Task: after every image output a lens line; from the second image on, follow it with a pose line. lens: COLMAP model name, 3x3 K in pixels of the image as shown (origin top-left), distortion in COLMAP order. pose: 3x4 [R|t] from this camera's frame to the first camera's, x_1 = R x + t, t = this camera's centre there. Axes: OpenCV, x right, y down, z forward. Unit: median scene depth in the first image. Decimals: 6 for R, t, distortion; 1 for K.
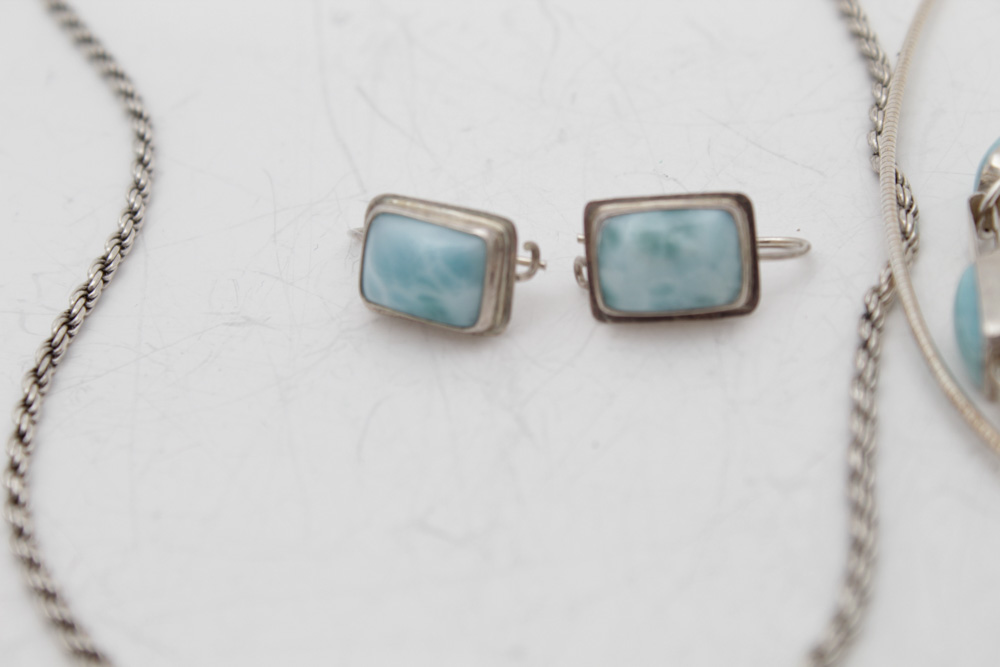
lens RADIAL K [[2223.6, 0, 500.0], [0, 2223.6, 333.5], [0, 0, 1]] dist [0.032439, 0.269459]
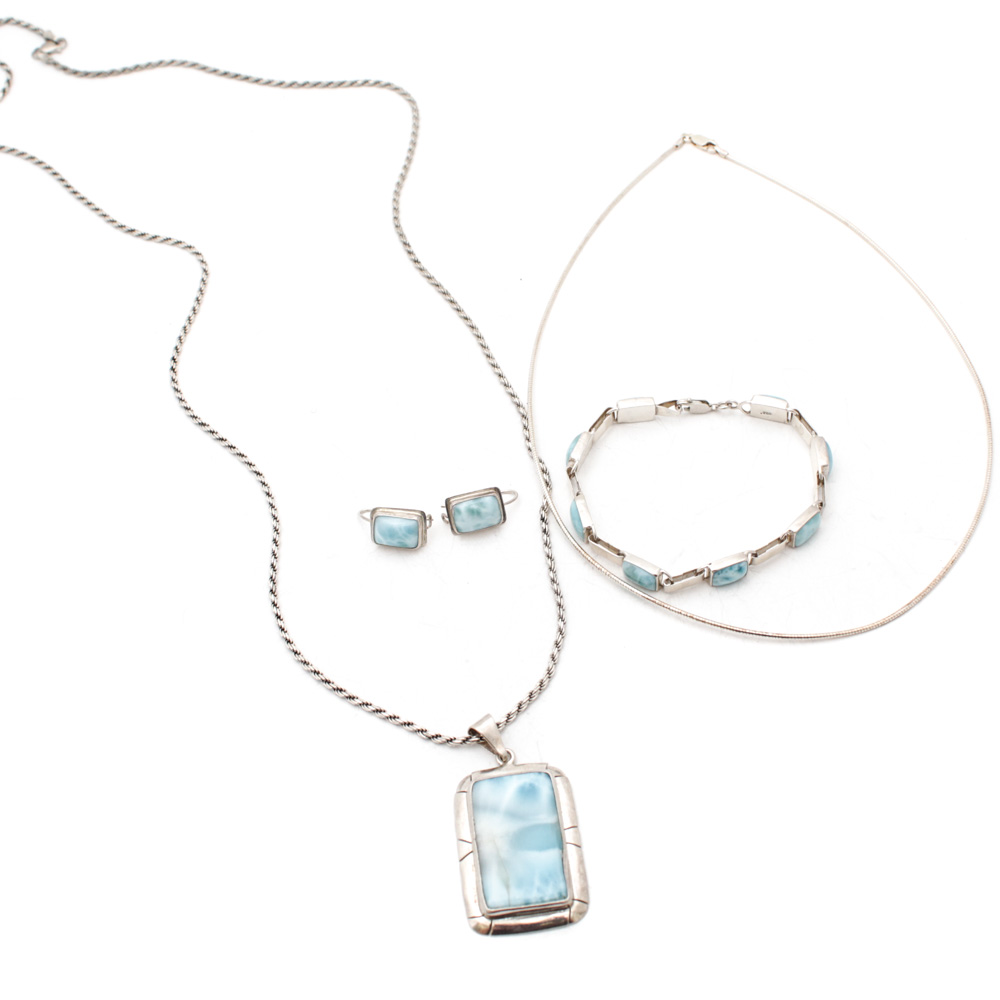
lens RADIAL K [[1682.0, 0, 500.0], [0, 1682.0, 500.0], [0, 0, 1]] dist [-0.123342, 0.037030]
pose [[0.956207, -0.203329, 0.210537, -0.363405], [0.153309, 0.960680, 0.231496, -0.564223], [-0.249328, -0.189081, 0.949781, -1.146595]]
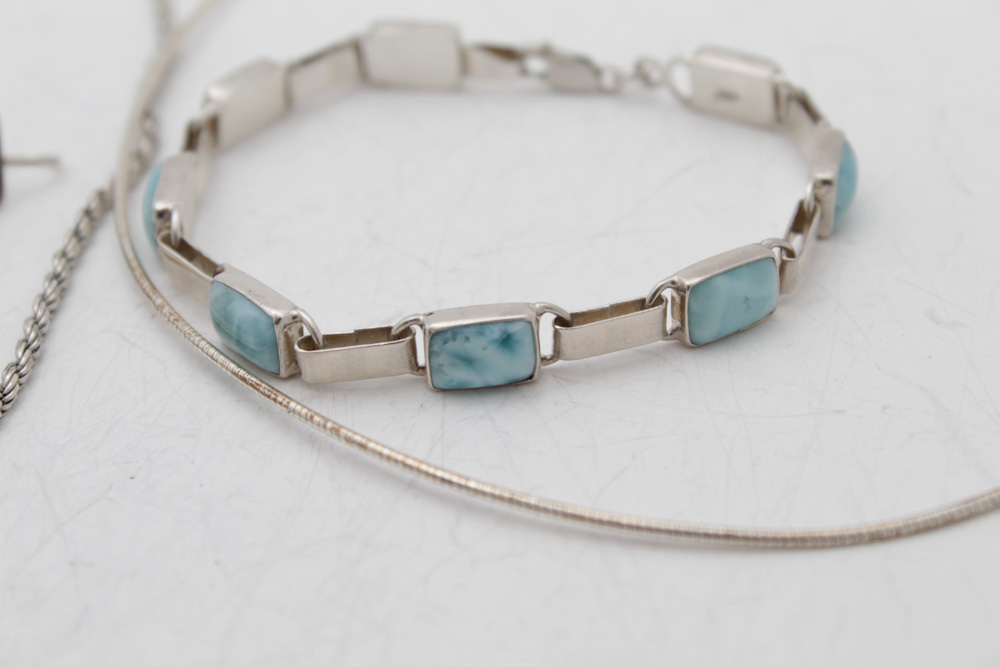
lens RADIAL K [[2223.6, 0, 500.0], [0, 2223.6, 333.5], [0, 0, 1]] dist [0.032439, 0.269459]
pose [[0.996766, 0.020987, 0.077570, 0.289282], [-0.013611, 0.995440, -0.094414, 0.166296], [-0.079197, 0.093053, 0.992506, -0.202123]]
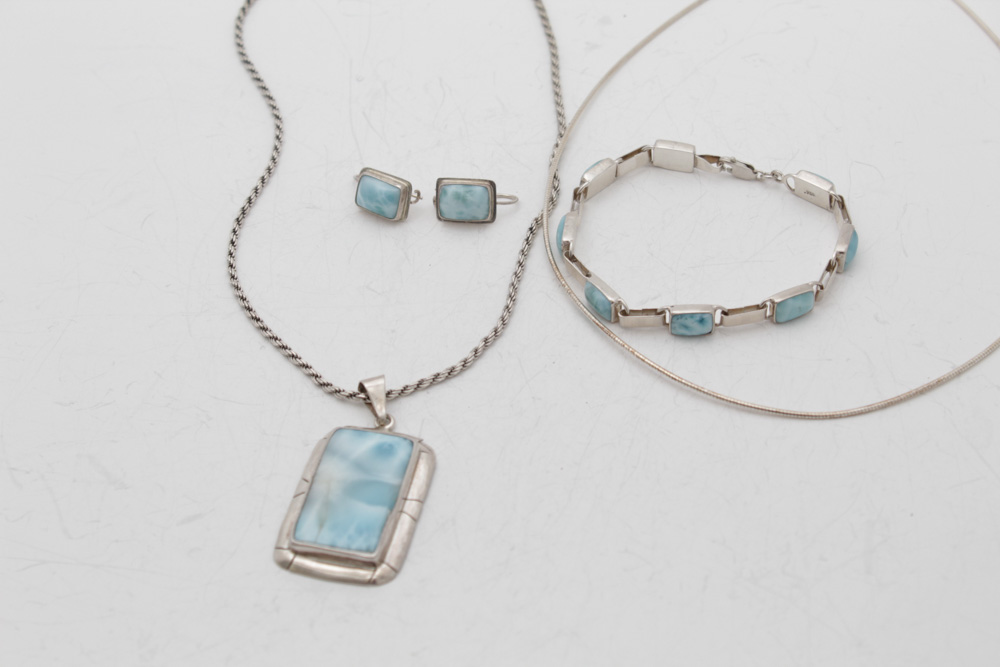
lens RADIAL K [[2118.0, 0, 500.0], [0, 2118.0, 333.5], [0, 0, 1]] dist [0.035556, -0.009173]
pose [[0.995654, 0.093093, -0.002590, 0.142161], [-0.092176, 0.989053, 0.115230, -0.180216], [0.013289, -0.114491, 0.993335, -1.678639]]
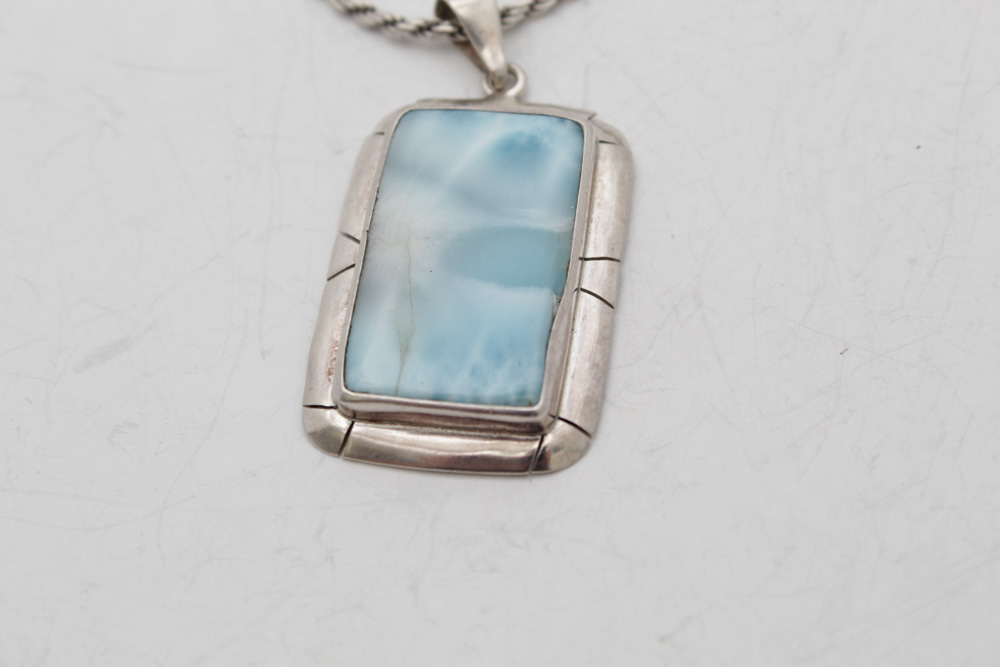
lens RADIAL K [[2223.6, 0, 500.0], [0, 2223.6, 333.5], [0, 0, 1]] dist [0.032439, 0.269459]
pose [[0.999719, -0.016730, 0.016797, -0.011613], [0.010506, 0.947784, 0.318740, -0.029438], [-0.021252, -0.318474, 0.947693, -0.397125]]
